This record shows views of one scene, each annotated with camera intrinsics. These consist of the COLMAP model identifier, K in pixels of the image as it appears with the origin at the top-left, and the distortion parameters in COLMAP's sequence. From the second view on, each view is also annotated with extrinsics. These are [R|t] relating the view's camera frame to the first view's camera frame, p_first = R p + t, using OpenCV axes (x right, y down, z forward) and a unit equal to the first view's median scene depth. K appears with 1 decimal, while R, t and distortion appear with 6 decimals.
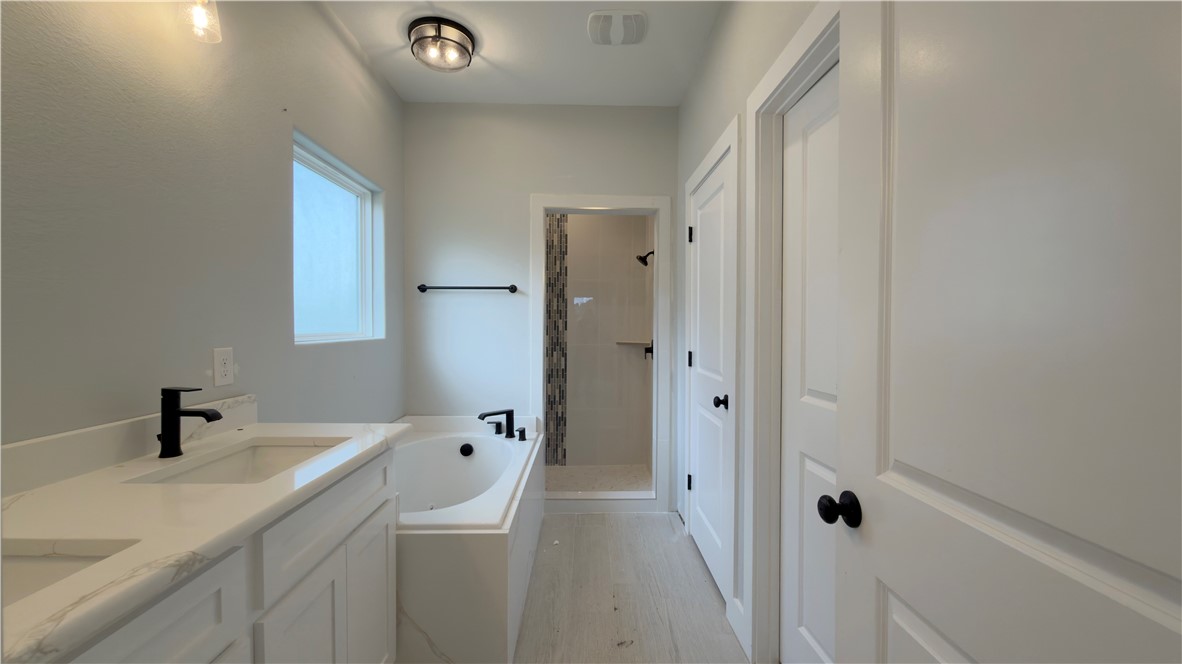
lens RADIAL K [[471.4, 0, 589.4], [0, 471.4, 329.0], [0, 0, 1]] dist [0.004118, 0.000685]
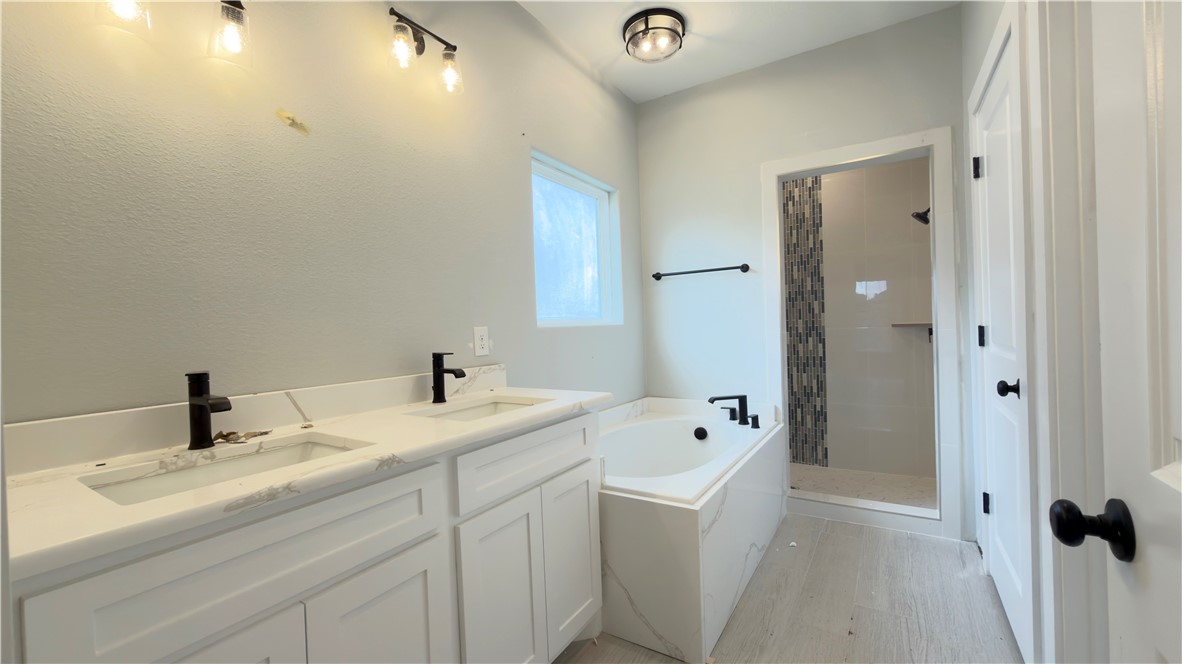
lens RADIAL K [[471.4, 0, 591.9], [0, 471.4, 328.4], [0, 0, 1]] dist [0.004118, 0.000685]
pose [[0.836151, -0.031866, -0.547572, 0.128446], [0.033567, 0.999413, -0.006904, 0.042924], [0.547471, -0.012608, 0.836730, 0.055831]]
